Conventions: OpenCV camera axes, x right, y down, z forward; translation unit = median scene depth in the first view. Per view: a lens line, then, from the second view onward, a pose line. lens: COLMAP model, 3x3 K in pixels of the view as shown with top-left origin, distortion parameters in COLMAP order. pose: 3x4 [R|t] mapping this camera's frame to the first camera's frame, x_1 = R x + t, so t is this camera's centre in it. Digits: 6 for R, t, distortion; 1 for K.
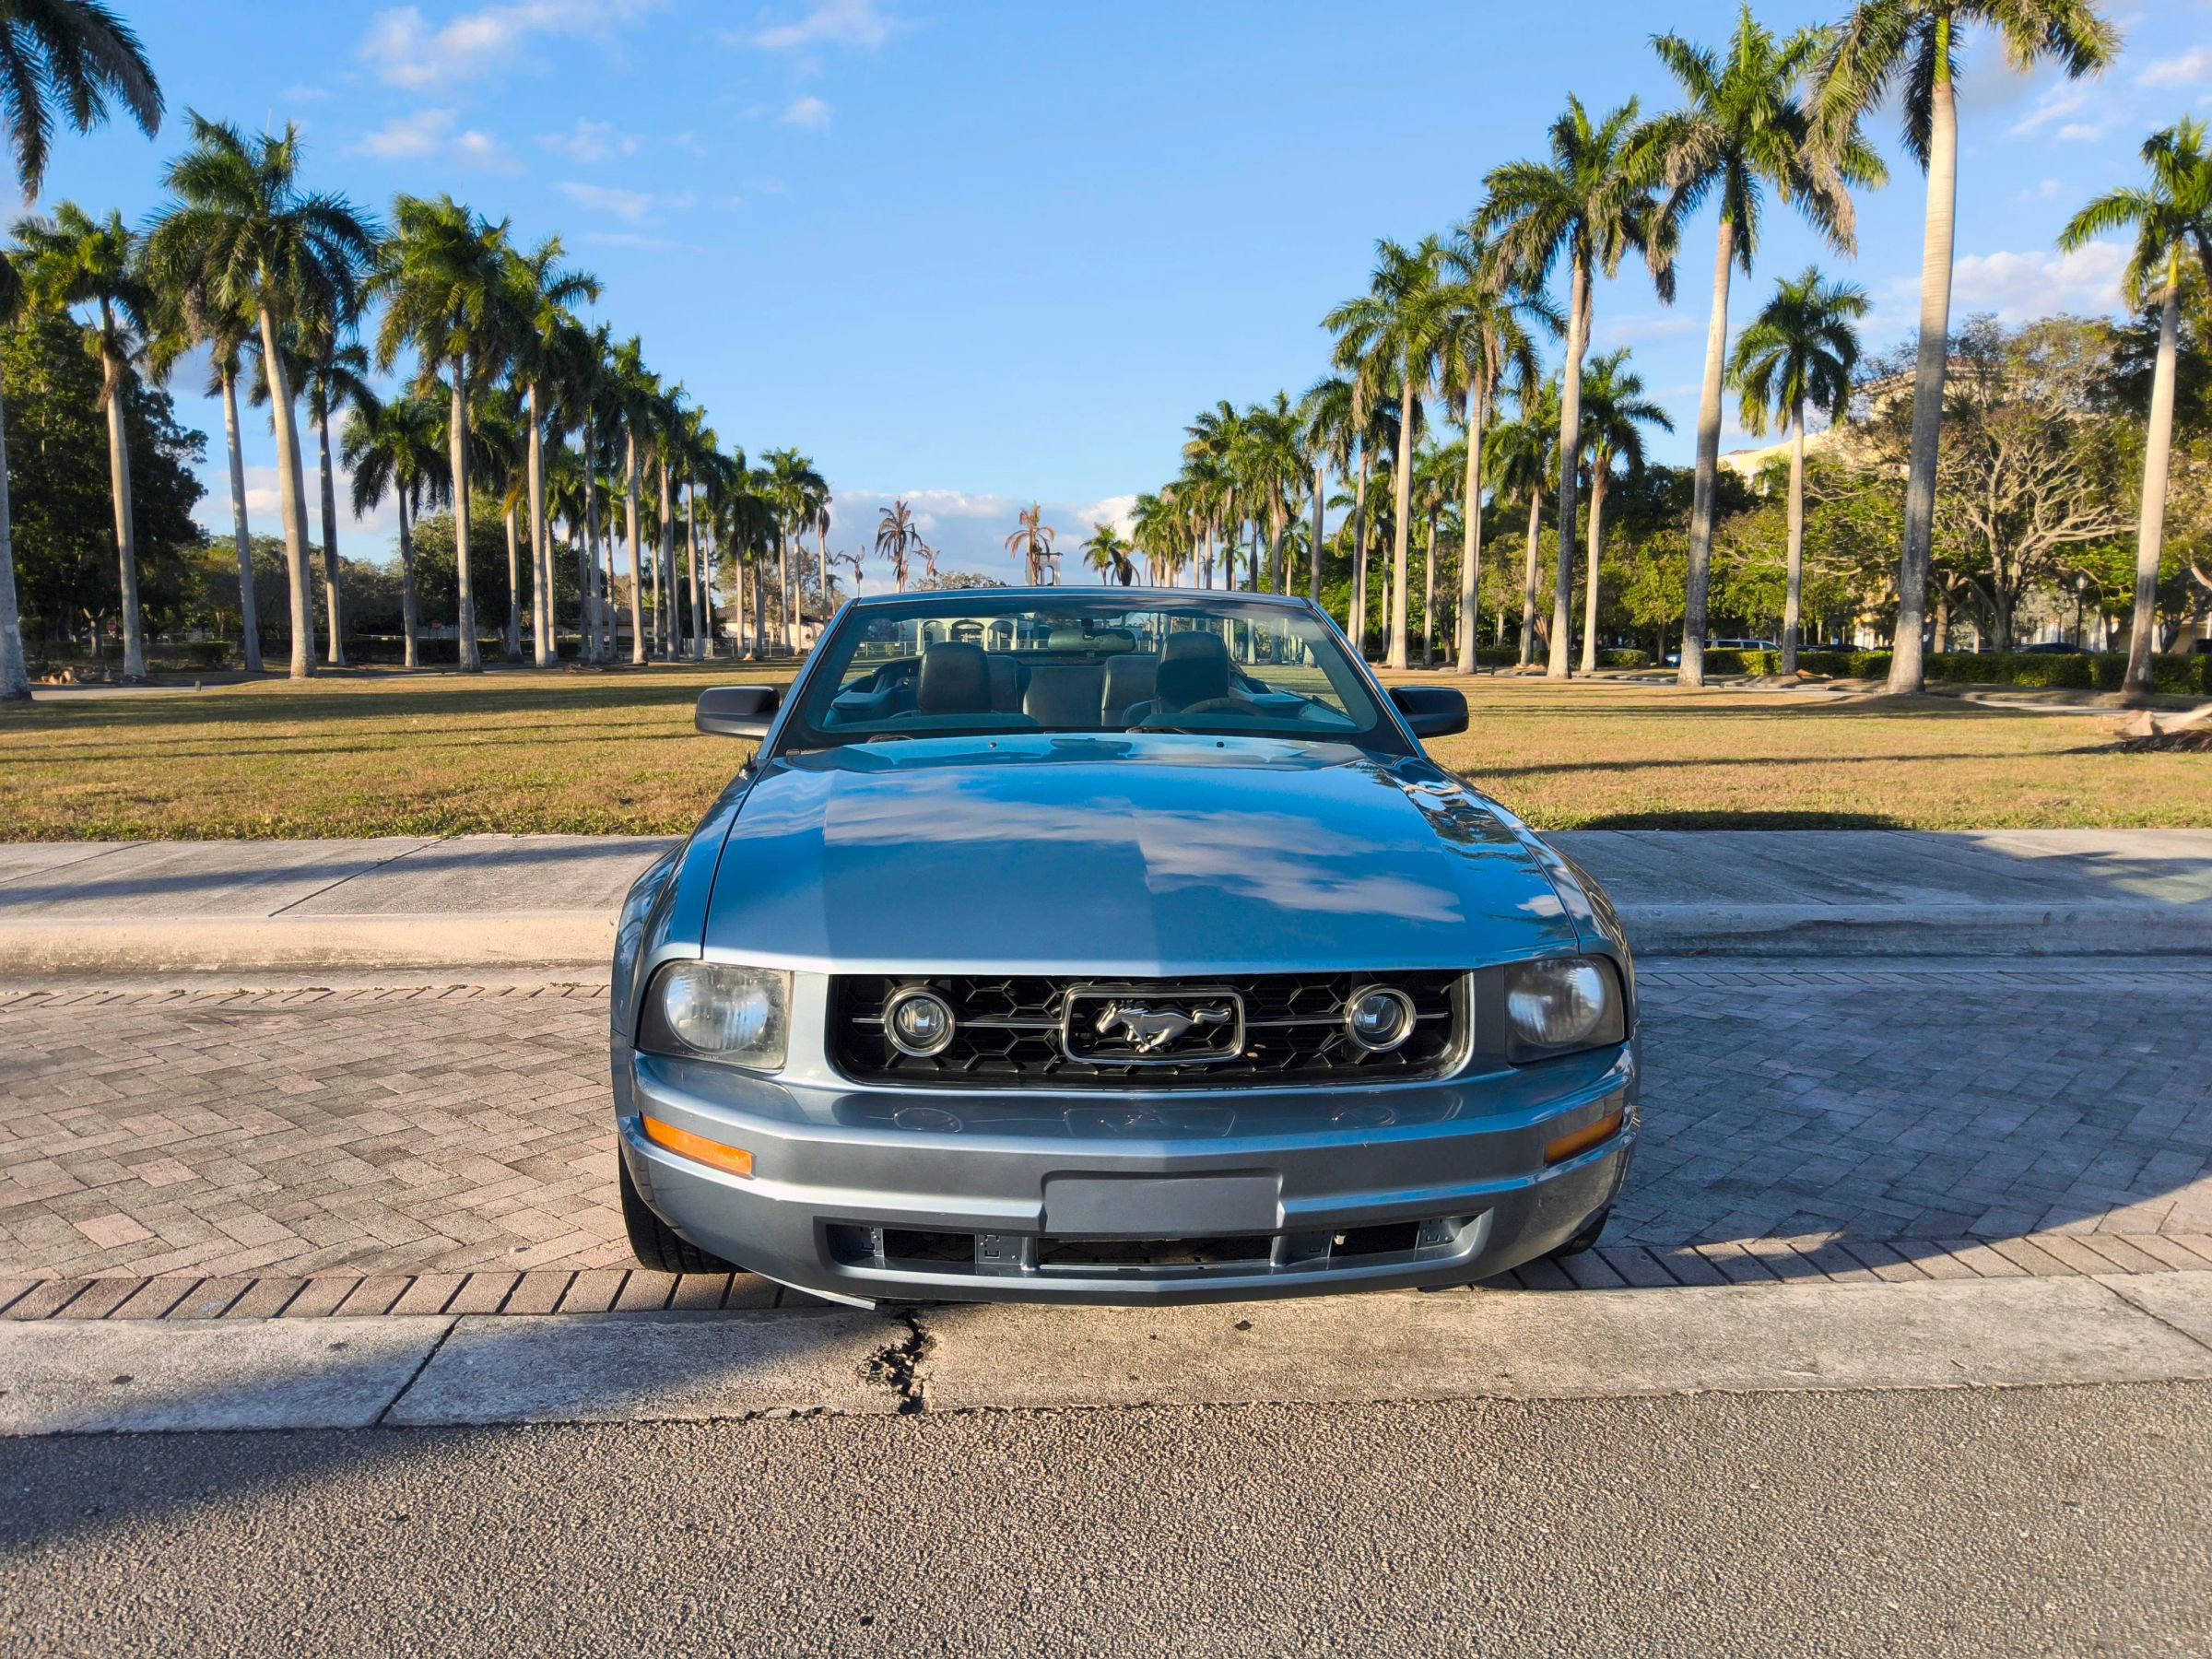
lens RADIAL K [[1661.8, 0, 1079.6], [0, 1661.8, 808.3], [0, 0, 1]] dist [0.069126, -0.127581]
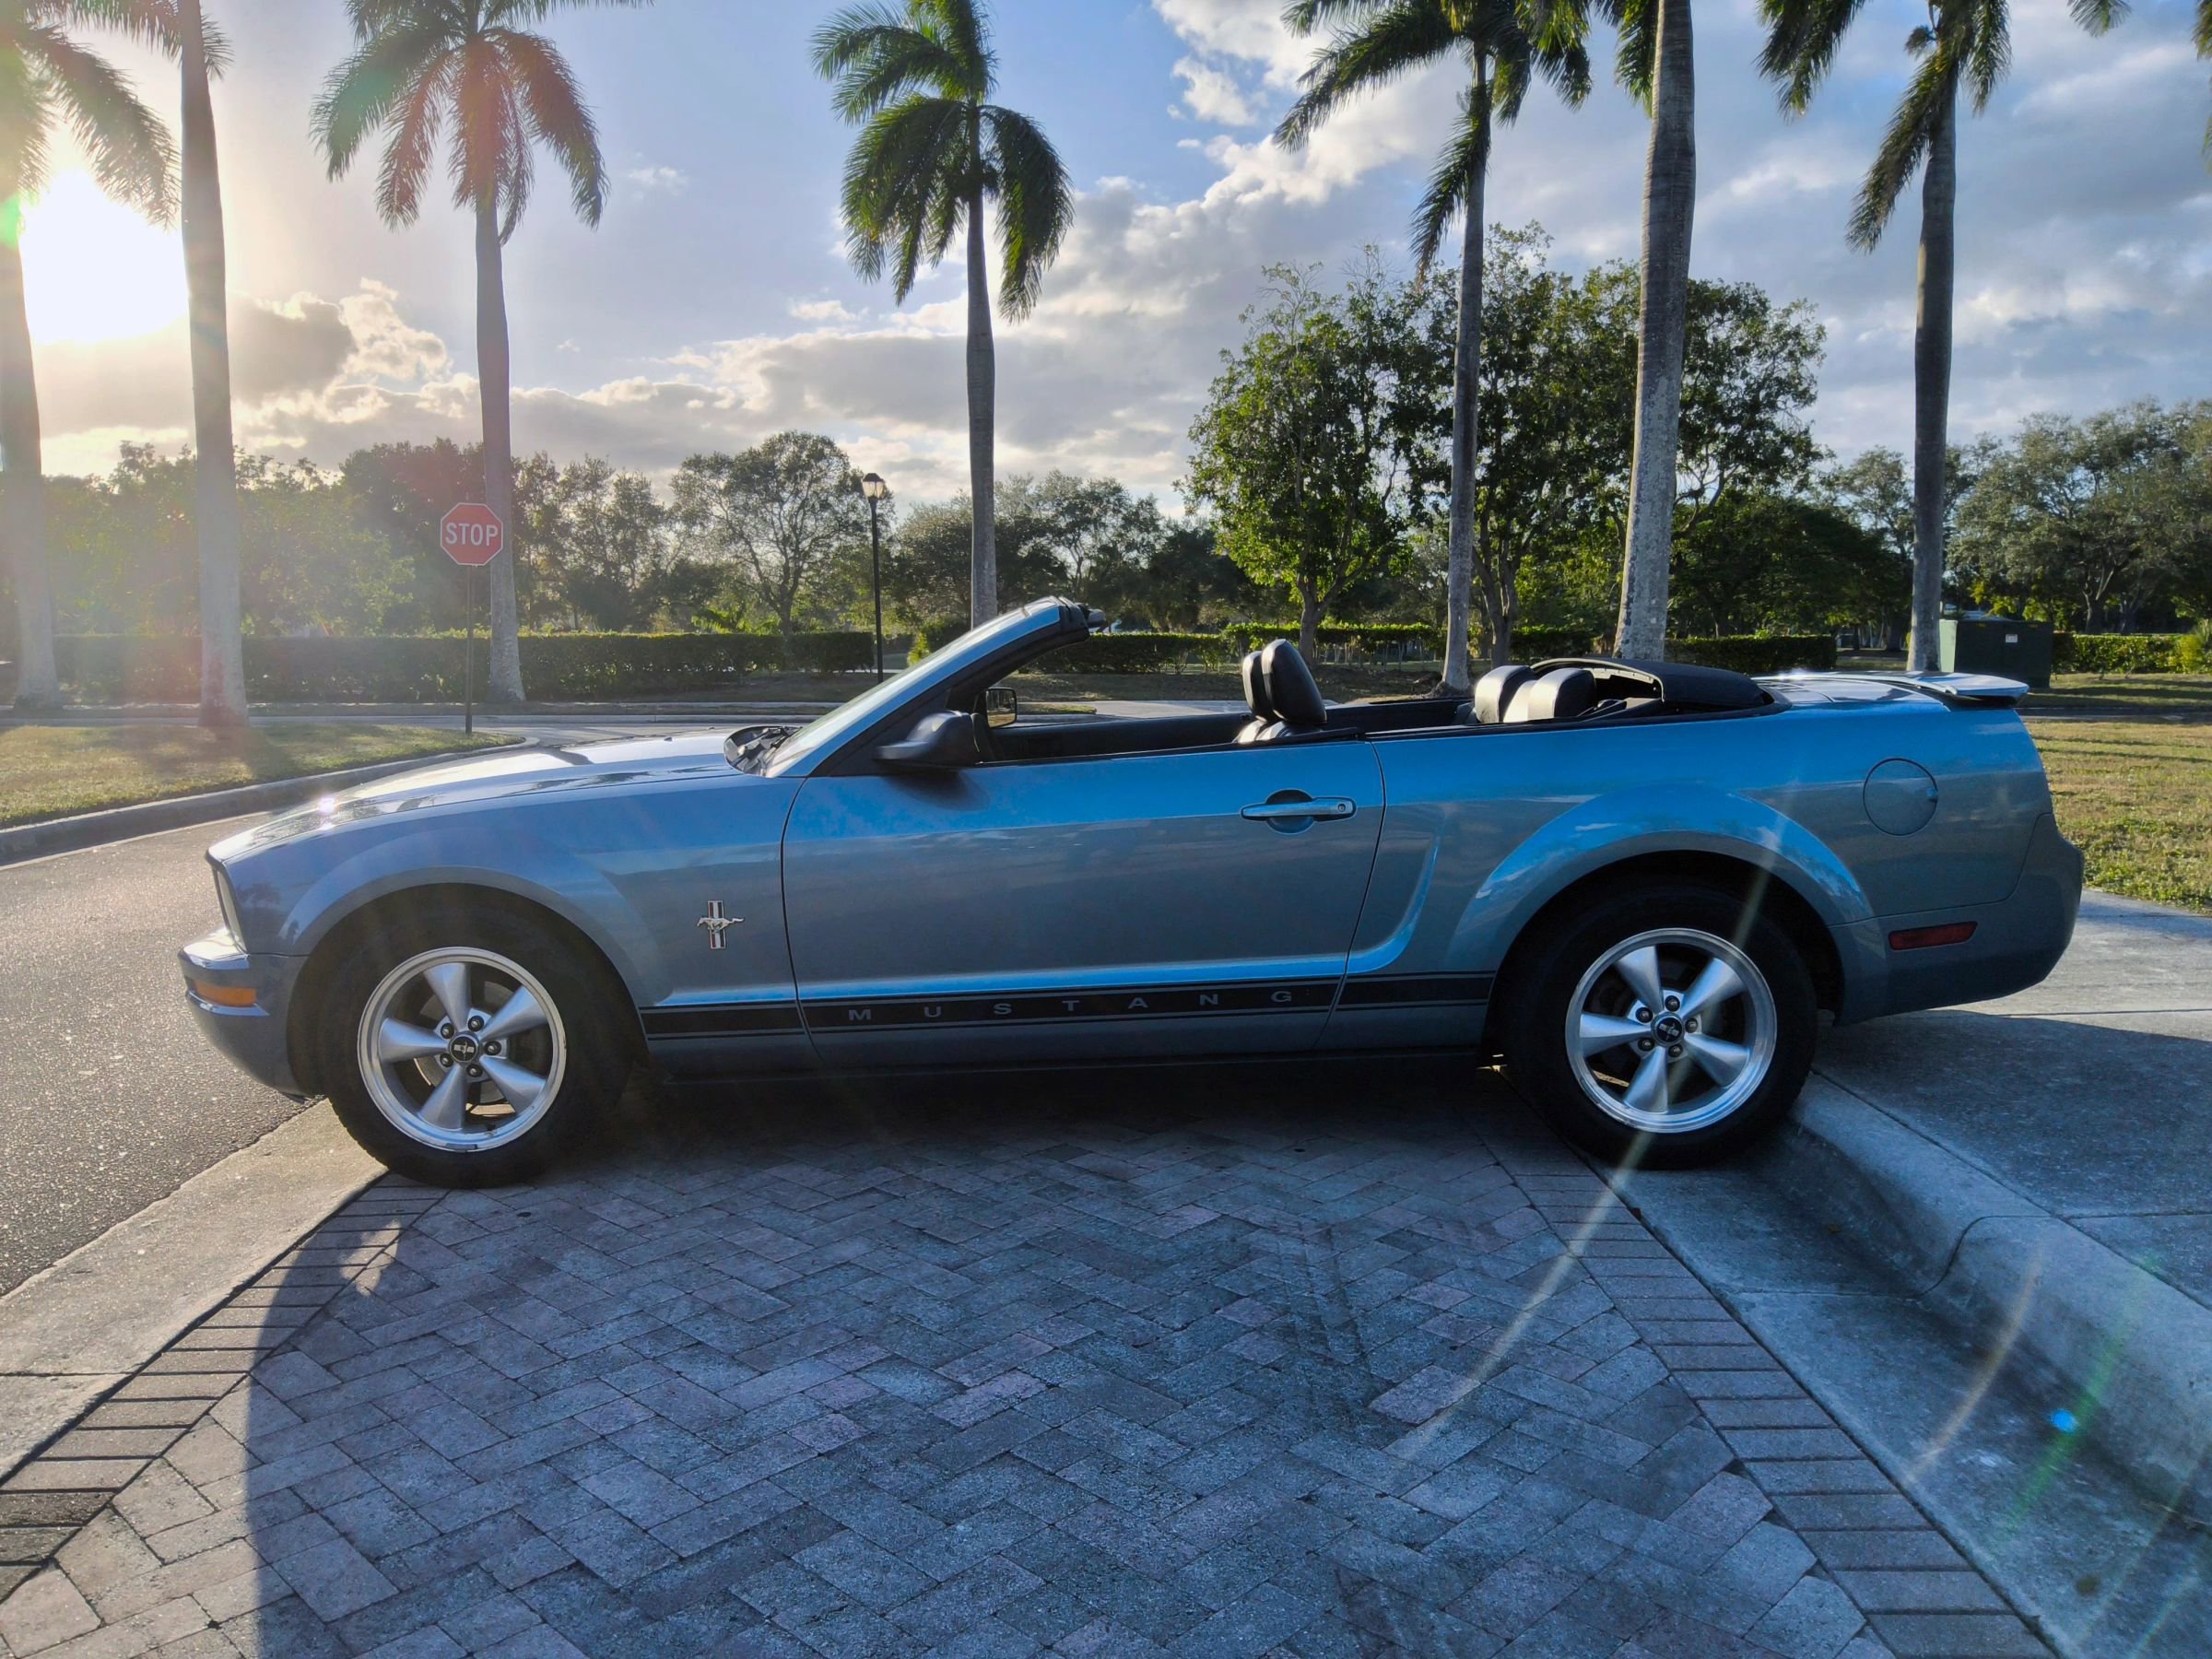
lens RADIAL K [[1661.3, 0, 1088.3], [0, 1661.3, 831.2], [0, 0, 1]] dist [0.064946, -0.116174]
pose [[-0.050259, 0.113299, -0.992289, 0.503089], [-0.096193, 0.988376, 0.117725, -0.056150], [0.994093, 0.101368, -0.038777, 0.533899]]
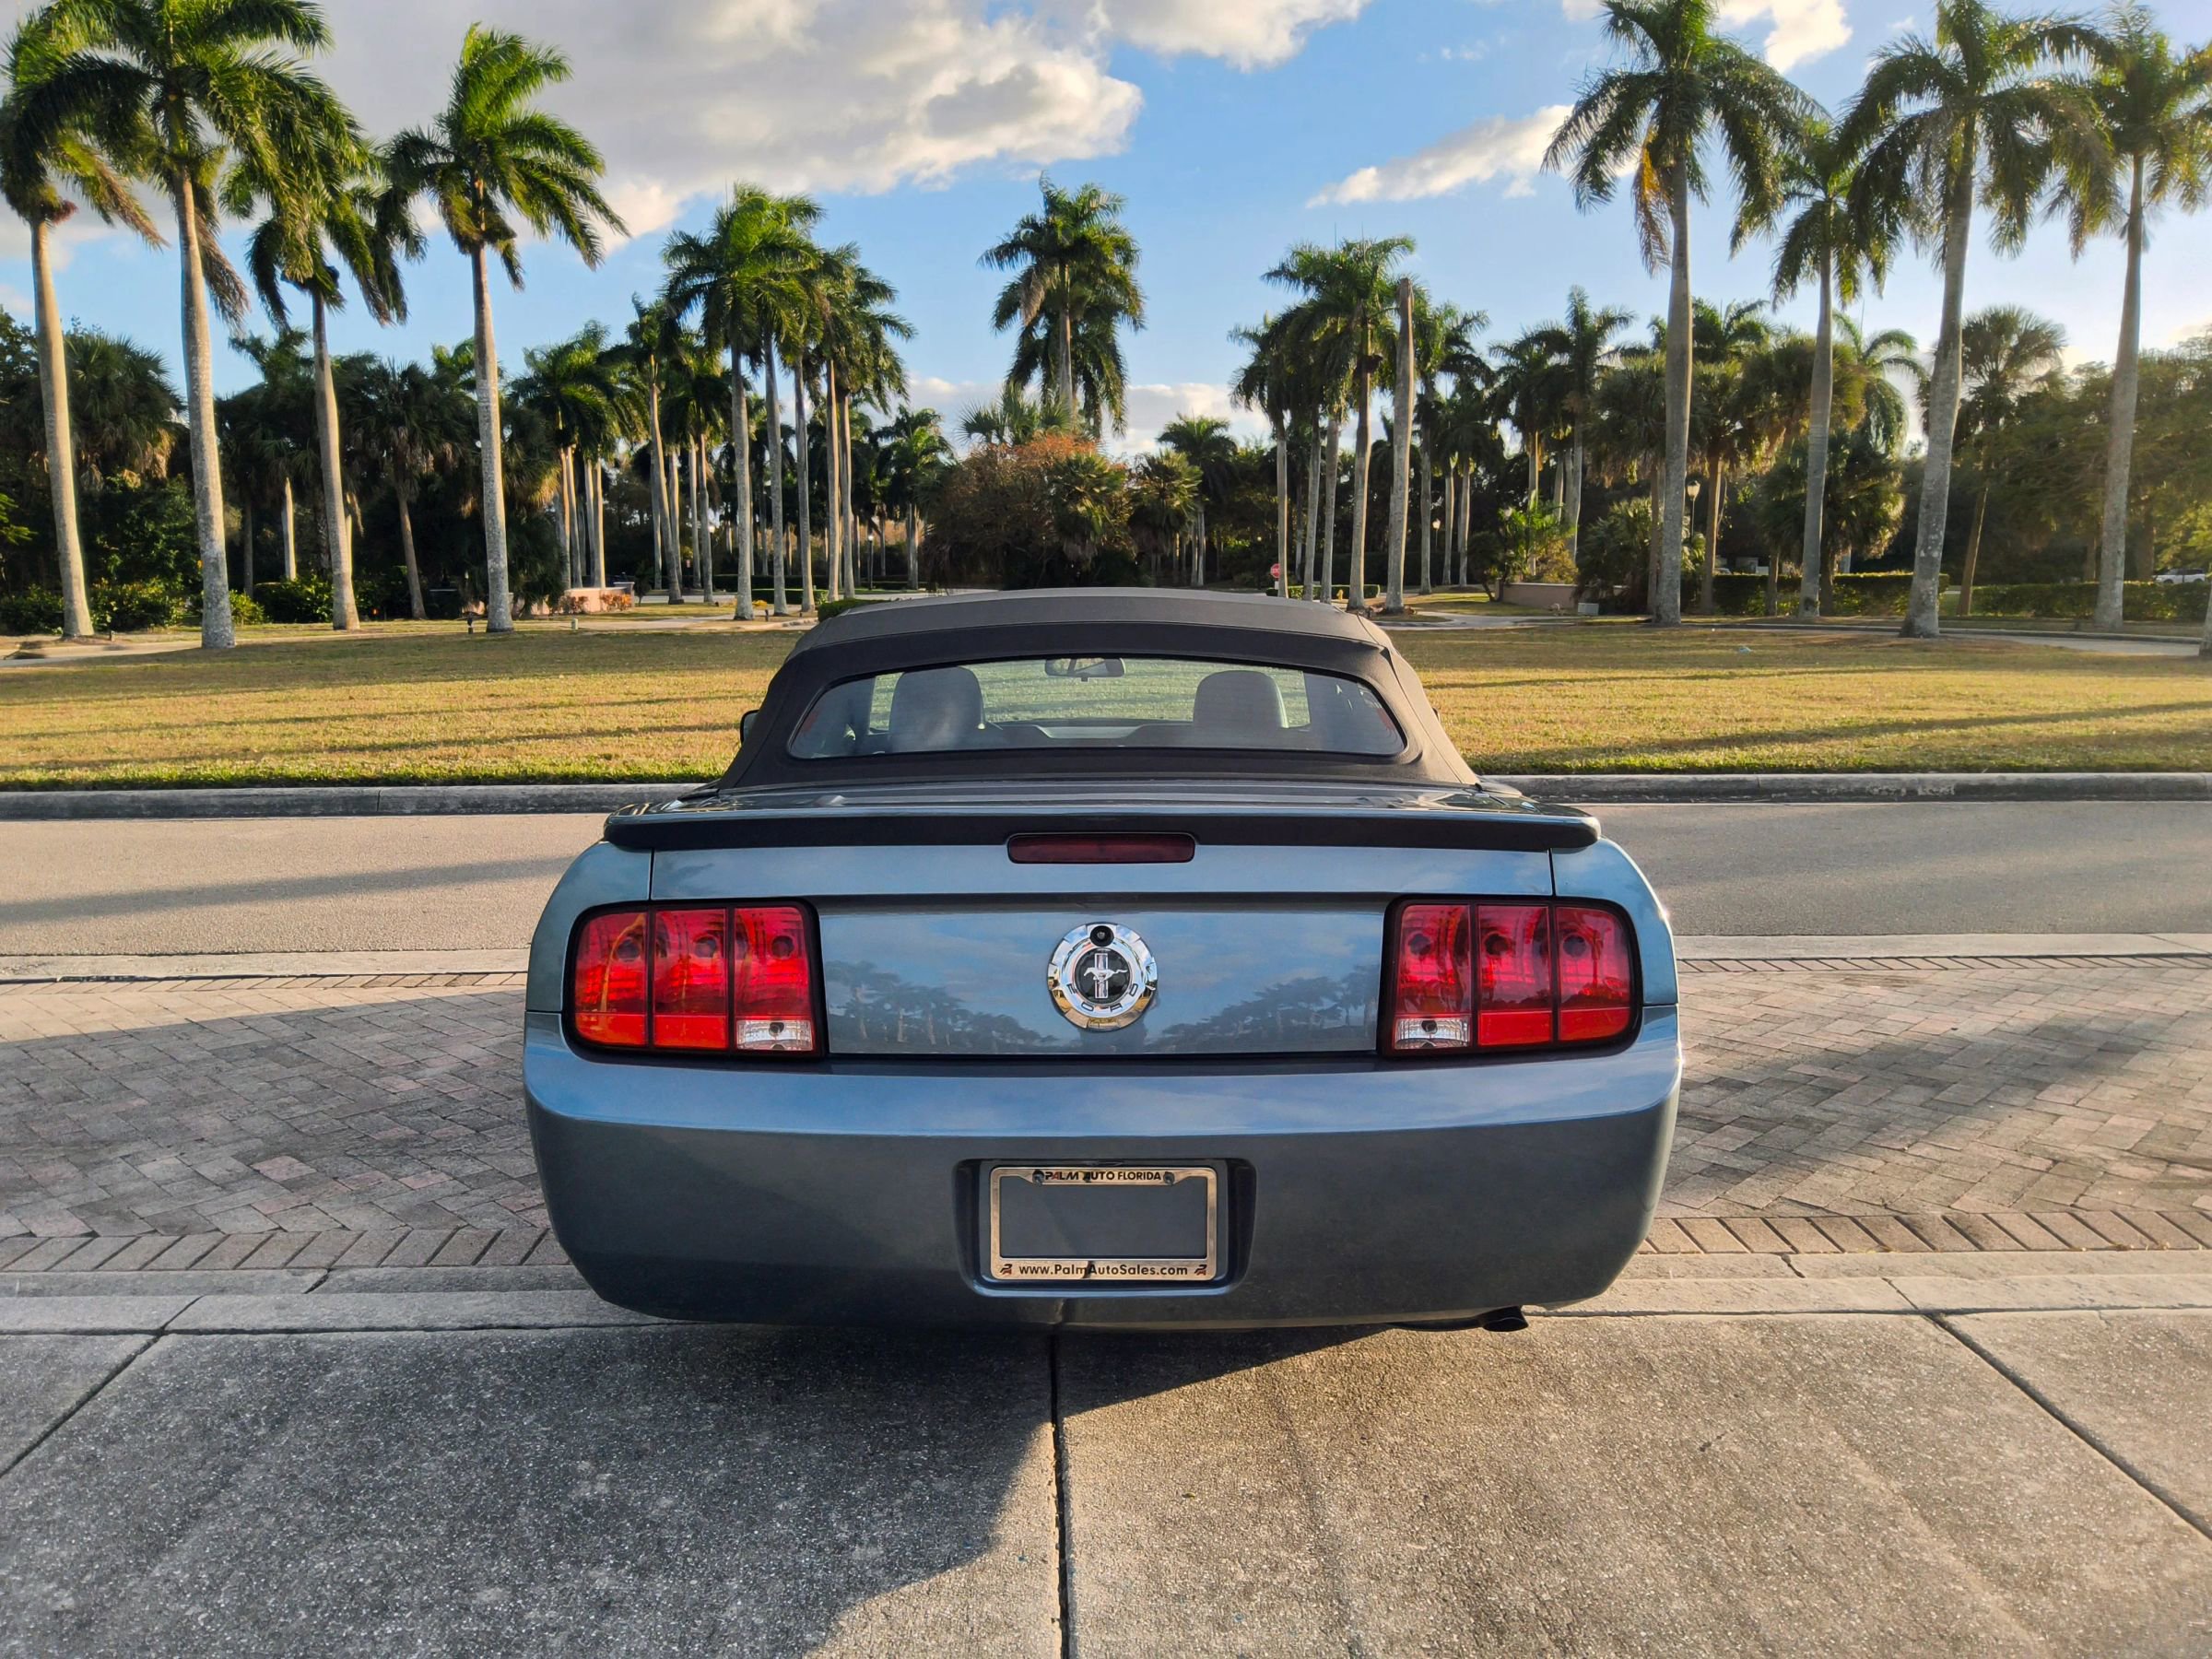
lens RADIAL K [[1671.4, 0, 1090.0], [0, 1671.4, 822.1], [0, 0, 1]] dist [0.056832, -0.107991]
pose [[-0.998826, -0.001535, 0.048428, -0.023978], [0.010209, 0.970394, 0.241311, -0.126193], [-0.047364, 0.241522, -0.969239, 0.999951]]
